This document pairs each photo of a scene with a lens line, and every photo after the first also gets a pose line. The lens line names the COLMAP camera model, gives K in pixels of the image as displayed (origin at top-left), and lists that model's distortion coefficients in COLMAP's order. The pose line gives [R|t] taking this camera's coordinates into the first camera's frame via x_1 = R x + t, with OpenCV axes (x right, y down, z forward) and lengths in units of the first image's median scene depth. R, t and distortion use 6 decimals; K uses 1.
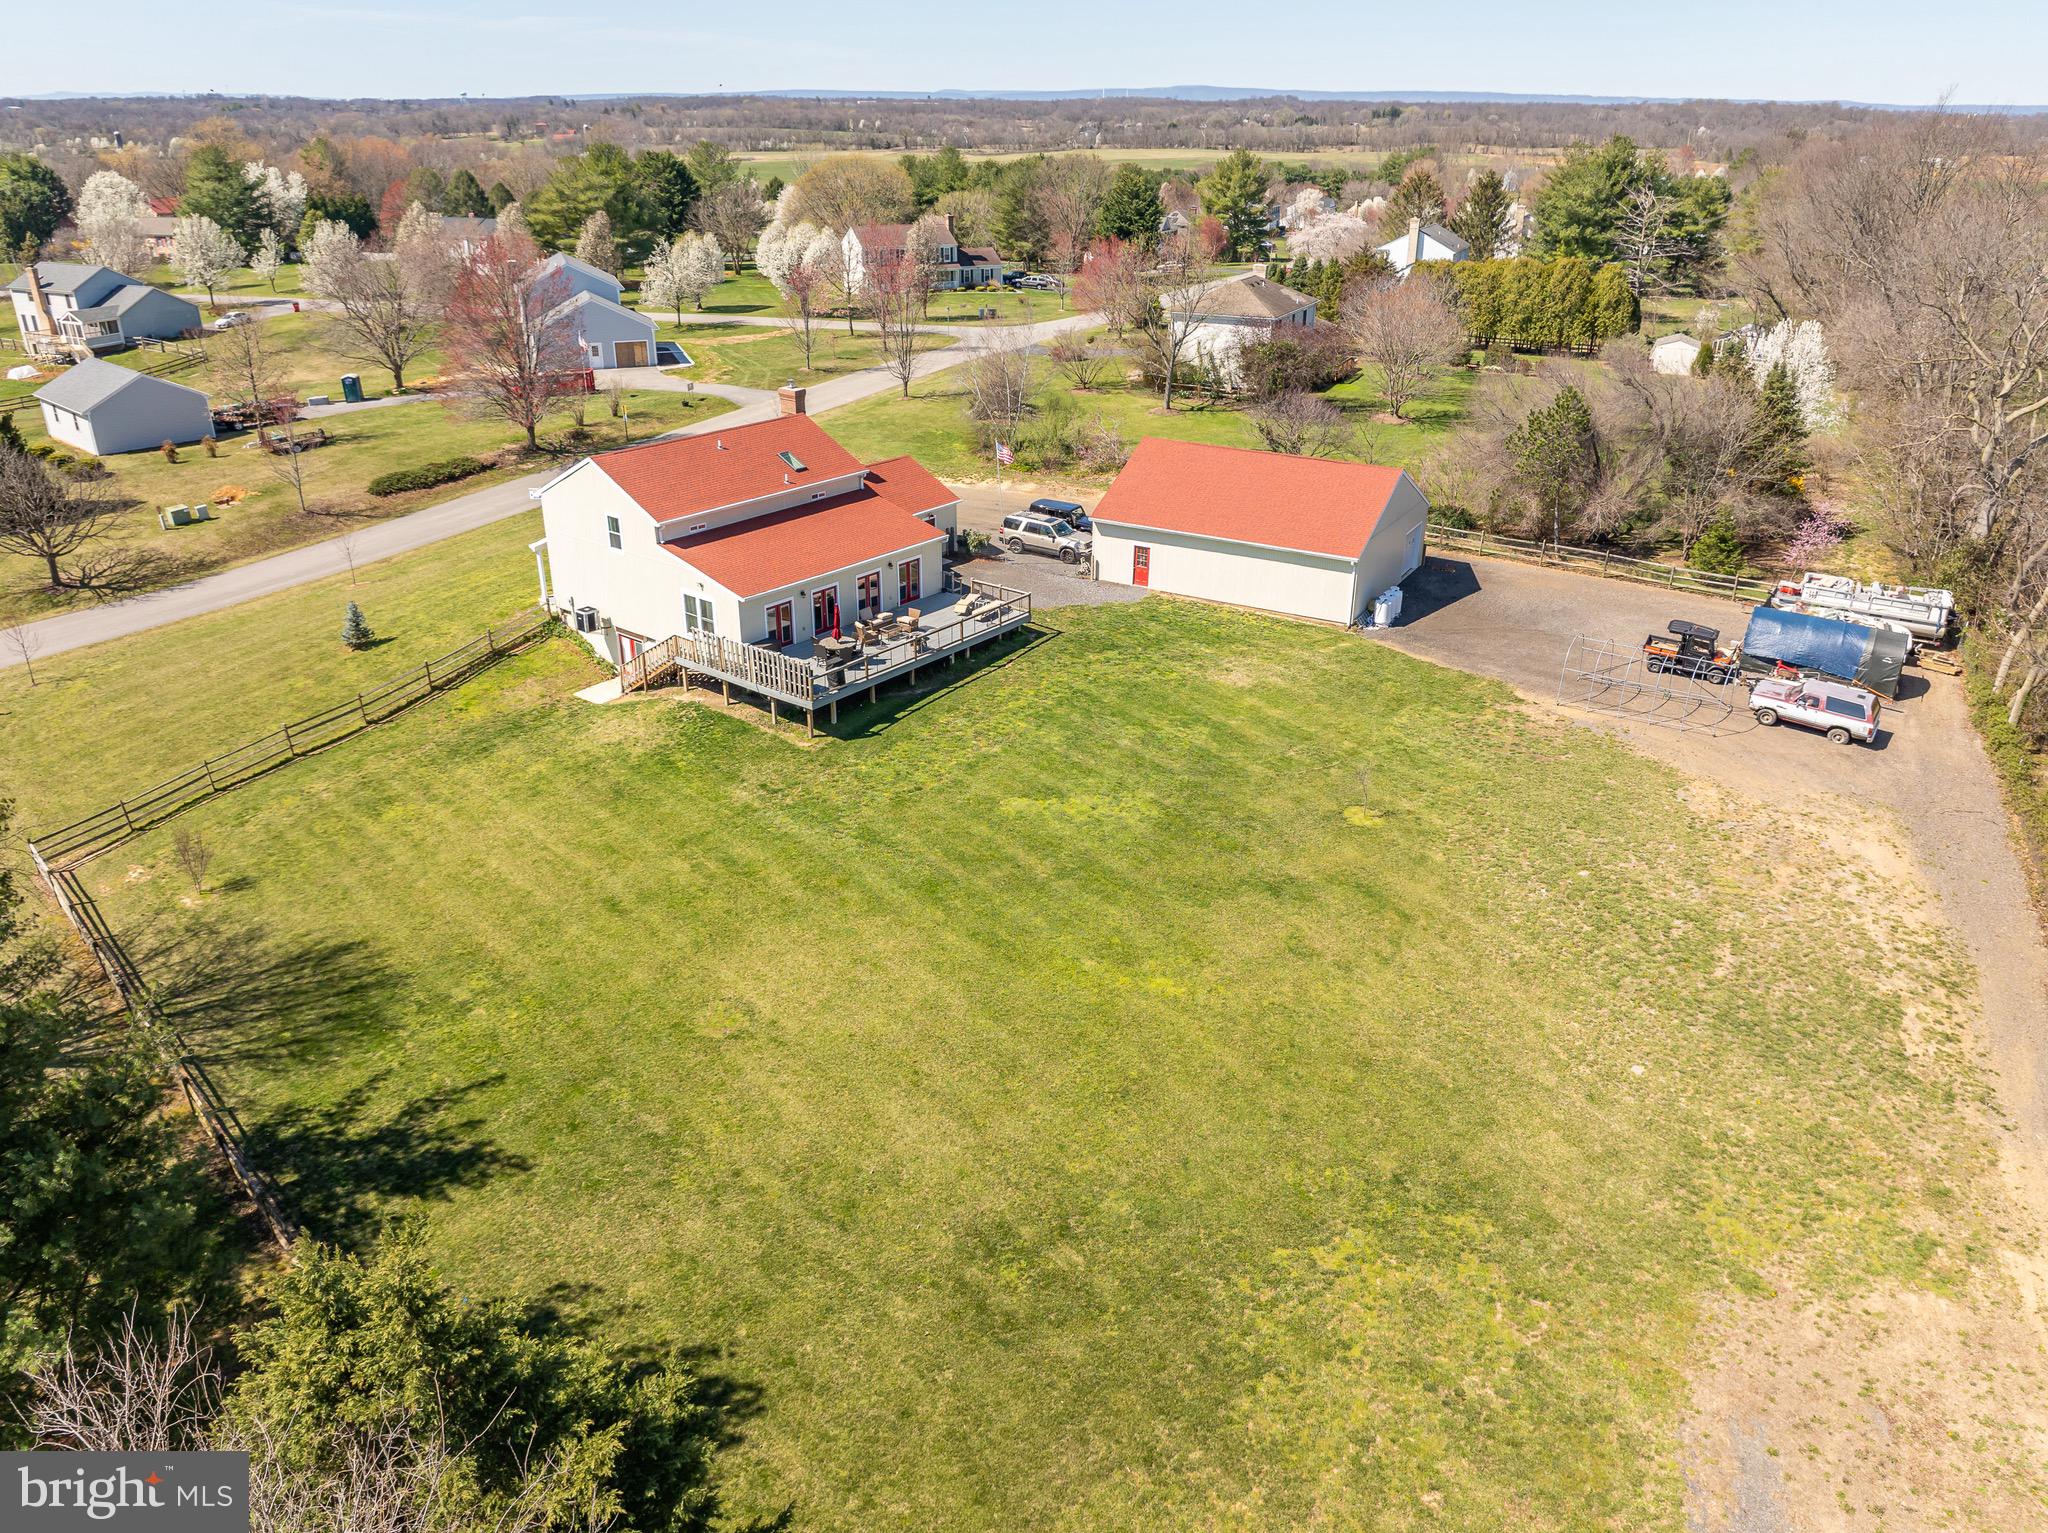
lens RADIAL K [[1452.5, 0, 1028.6], [0, 1452.5, 761.8], [0, 0, 1]] dist [-0.041179, 0.007916]
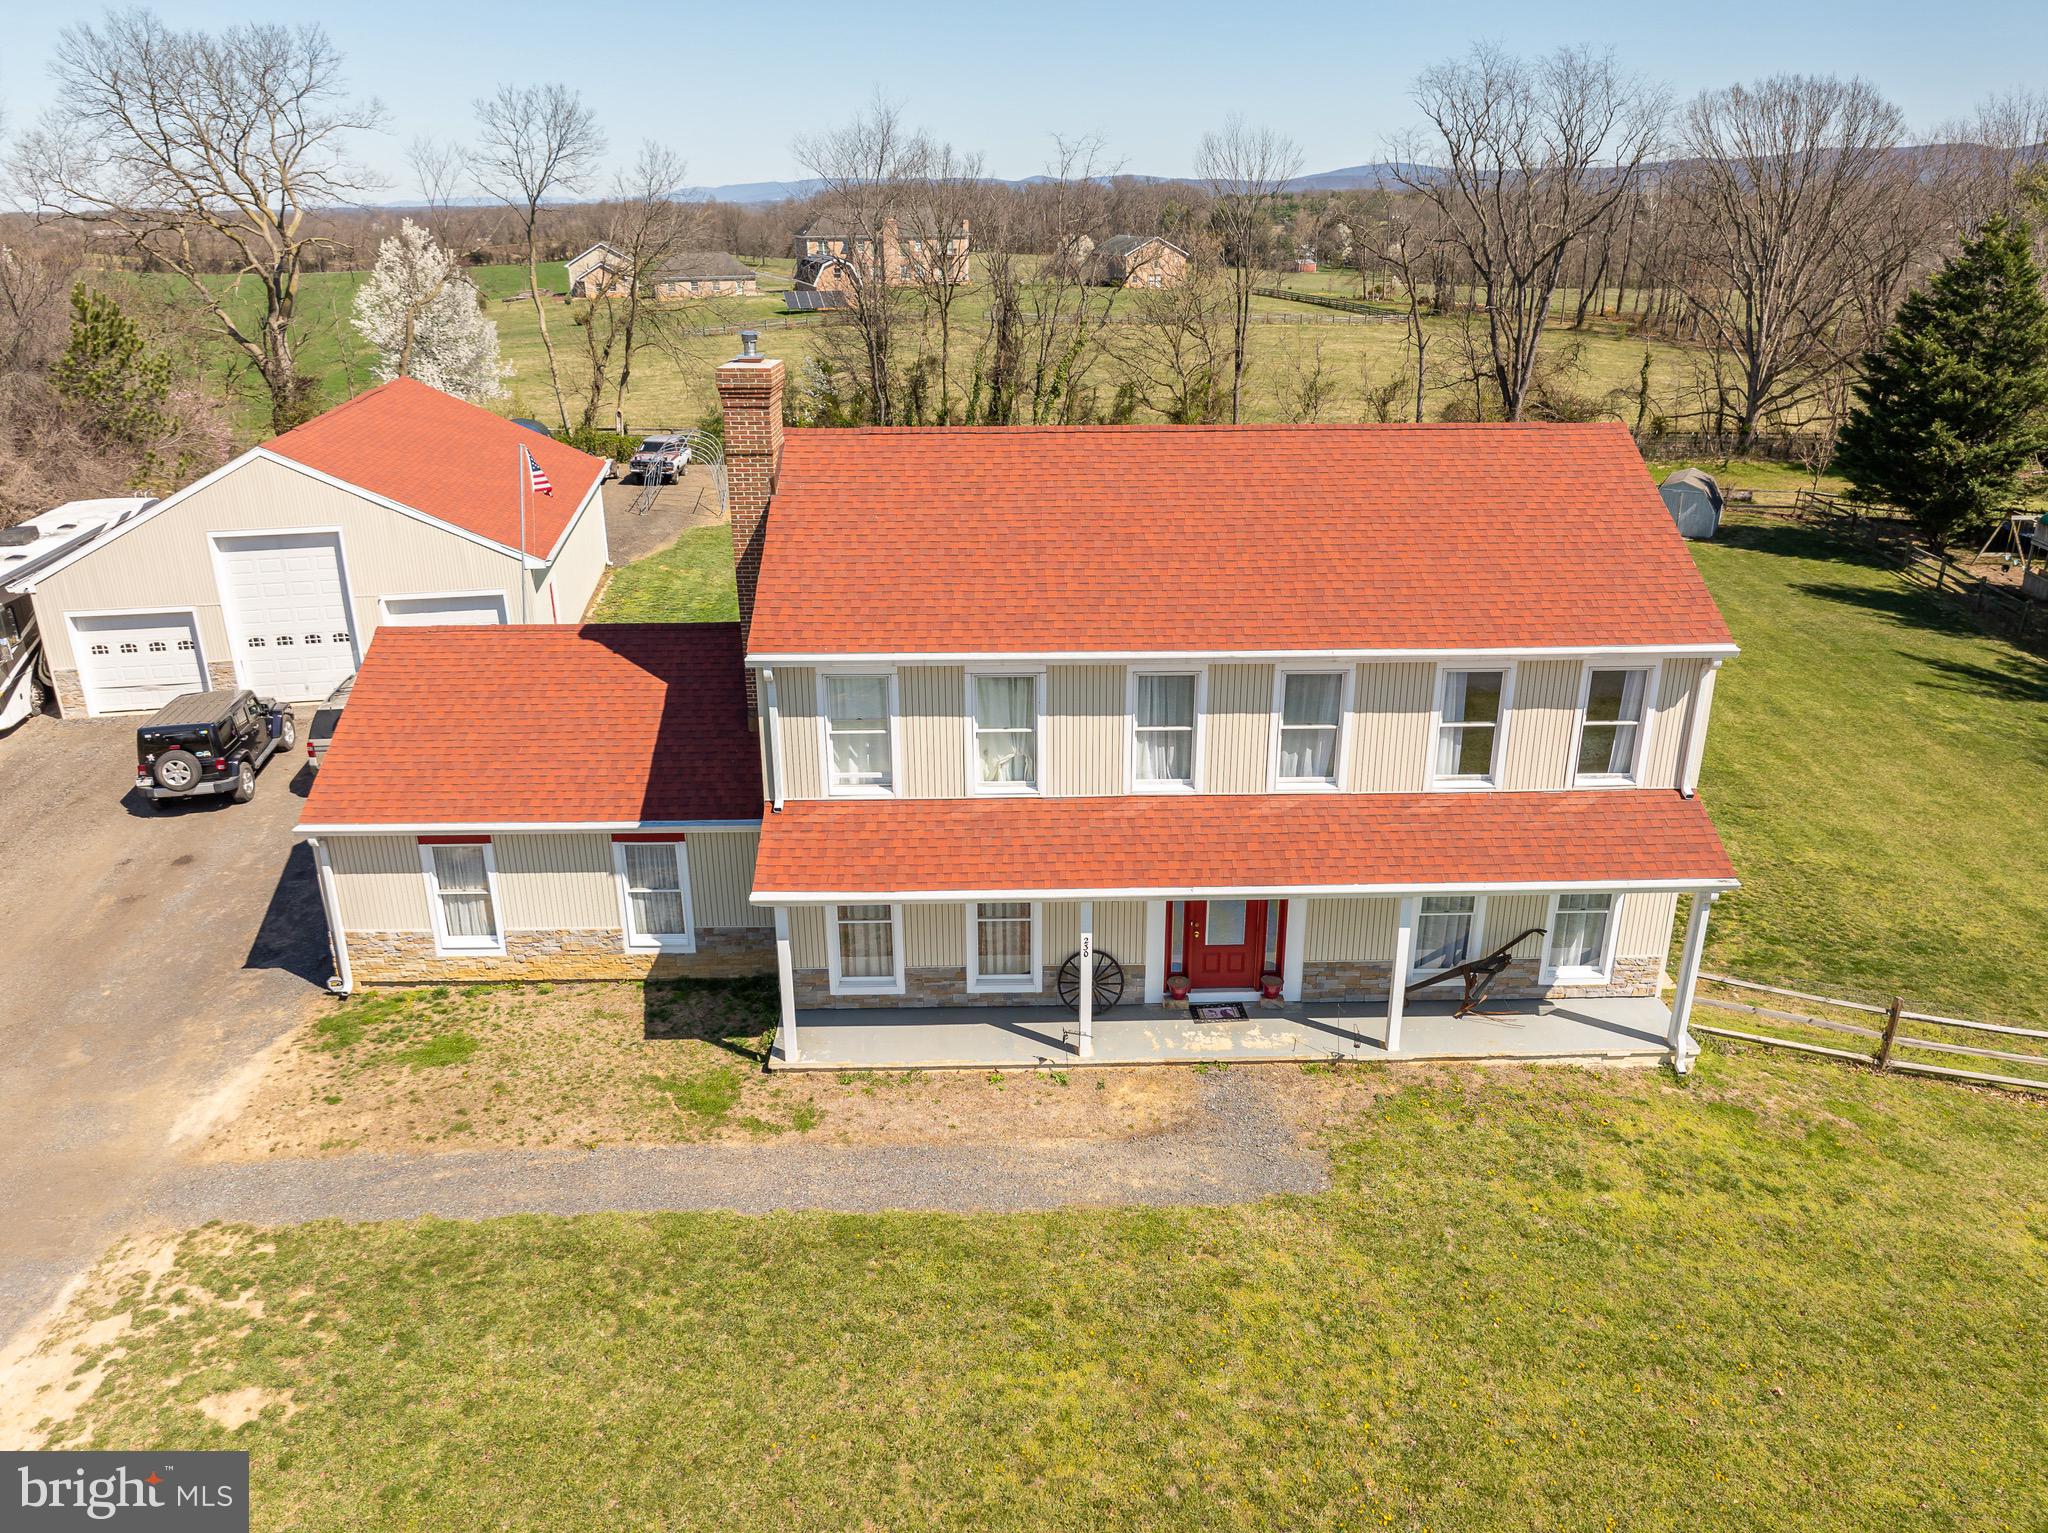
lens RADIAL K [[1452.5, 0, 1024.9], [0, 1452.5, 760.9], [0, 0, 1]] dist [-0.041179, 0.007916]
pose [[-0.632027, -0.283488, 0.721232, -0.473747], [0.324111, 0.748679, 0.578300, -0.387046], [-0.703913, 0.599261, -0.381304, 1.248749]]
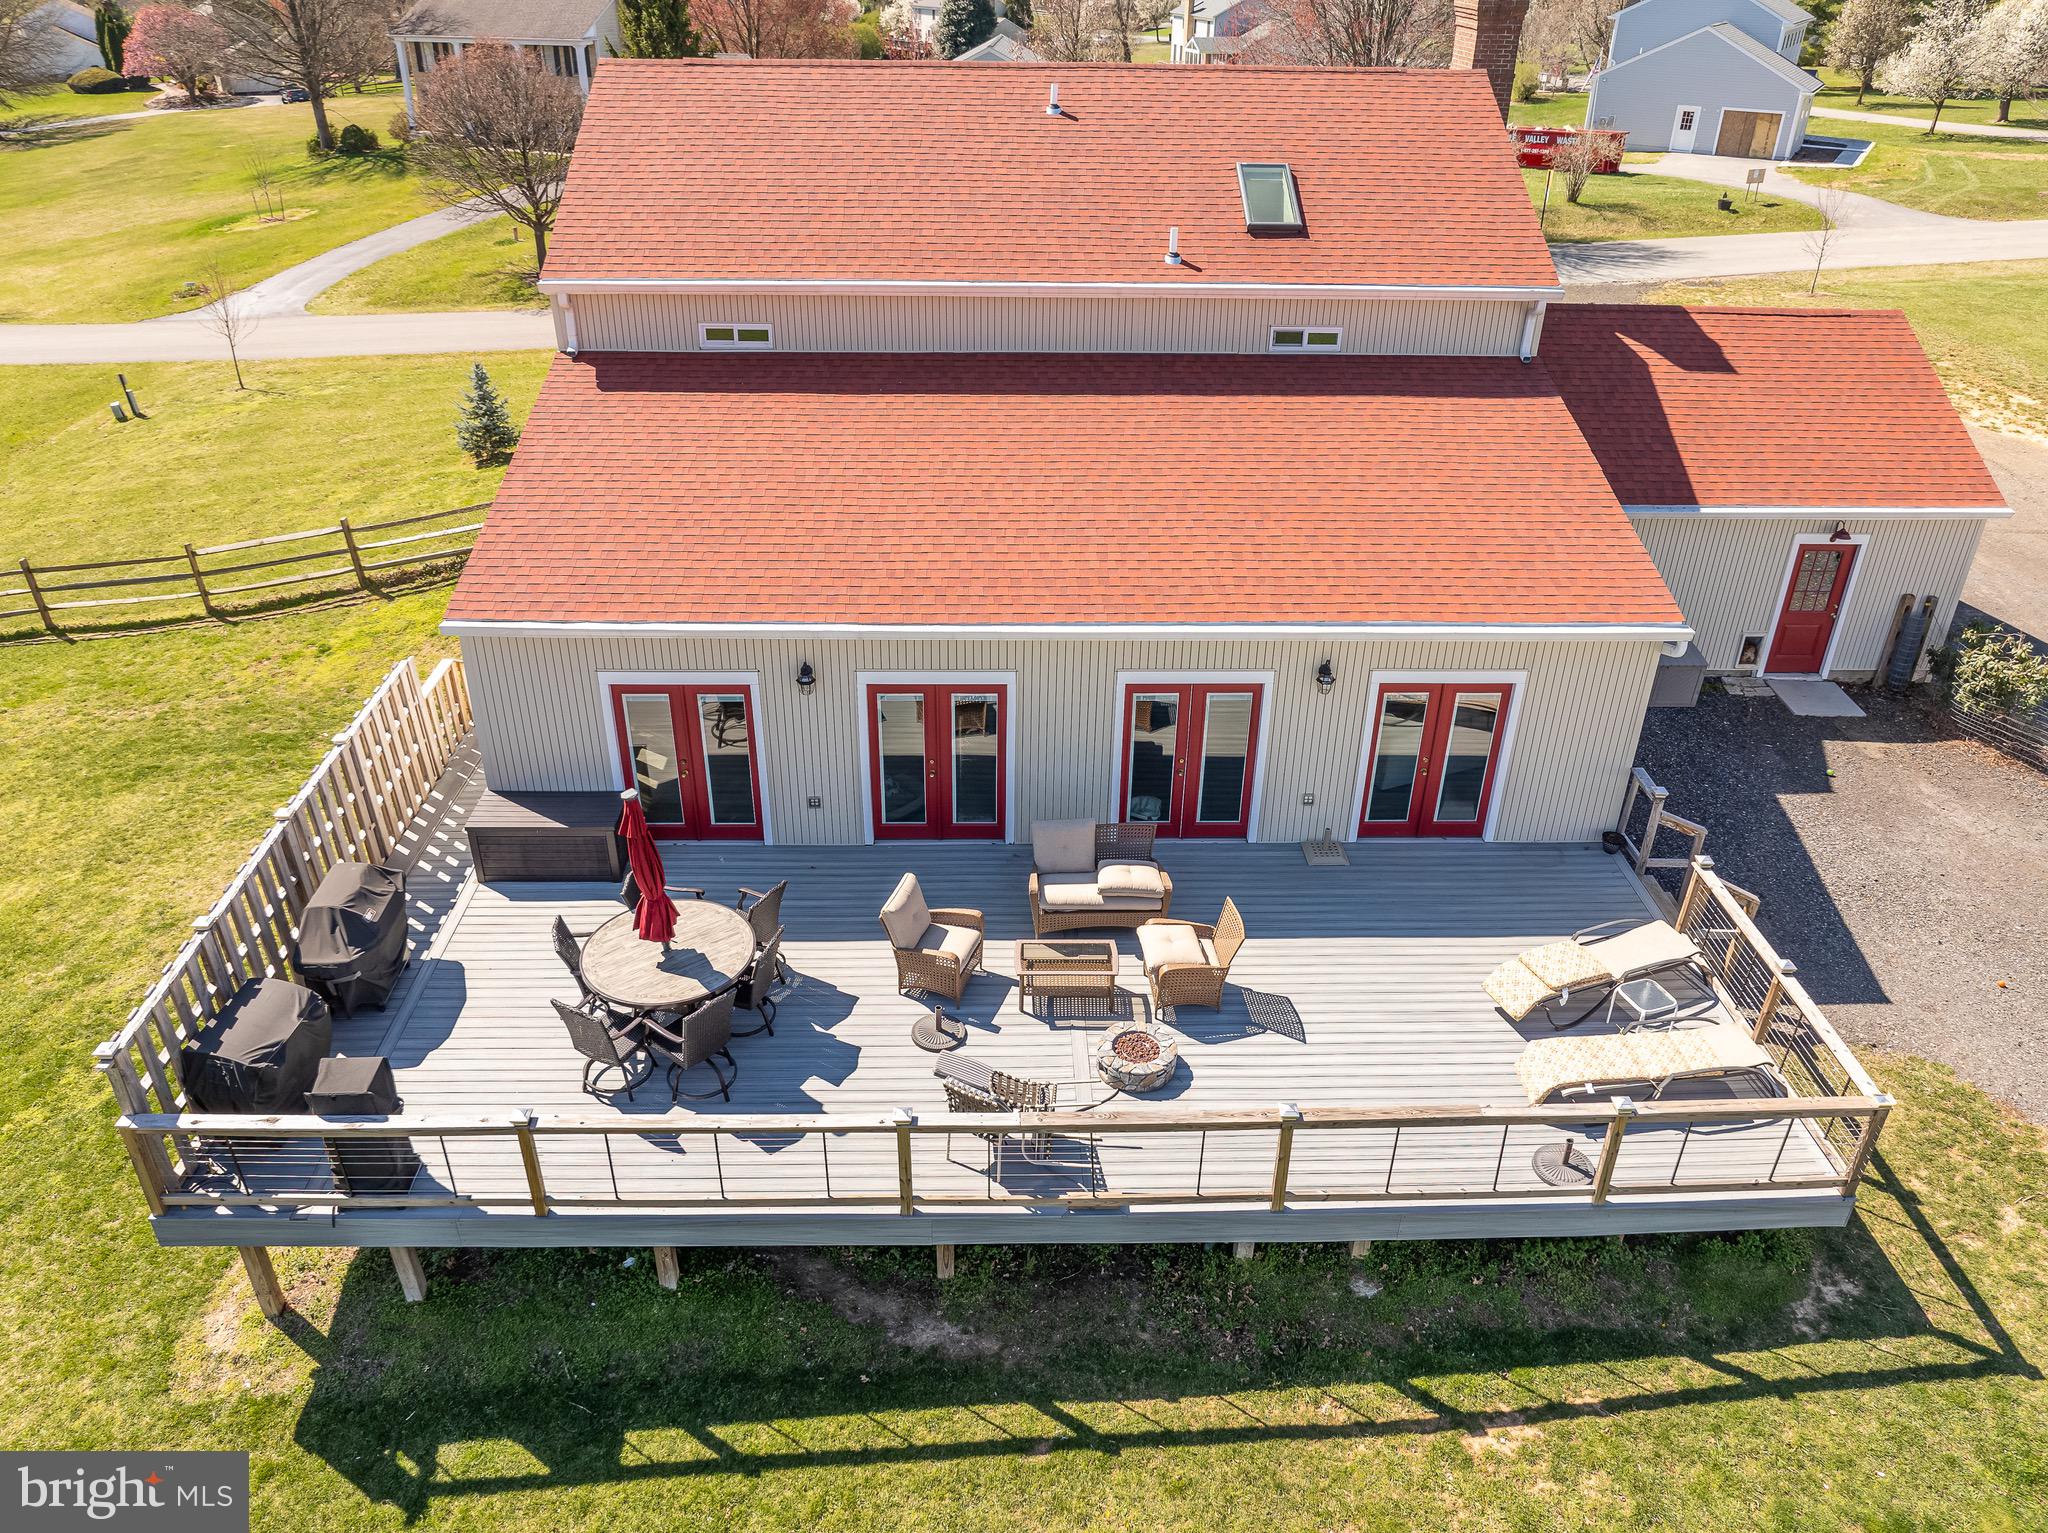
lens RADIAL K [[1452.5, 0, 1025.1], [0, 1452.5, 762.3], [0, 0, 1]] dist [-0.041179, 0.007916]
pose [[0.639886, 0.383757, -0.665790, 0.033818], [-0.326003, 0.920119, 0.217032, -0.161826], [0.695894, 0.078174, 0.713877, 0.824945]]
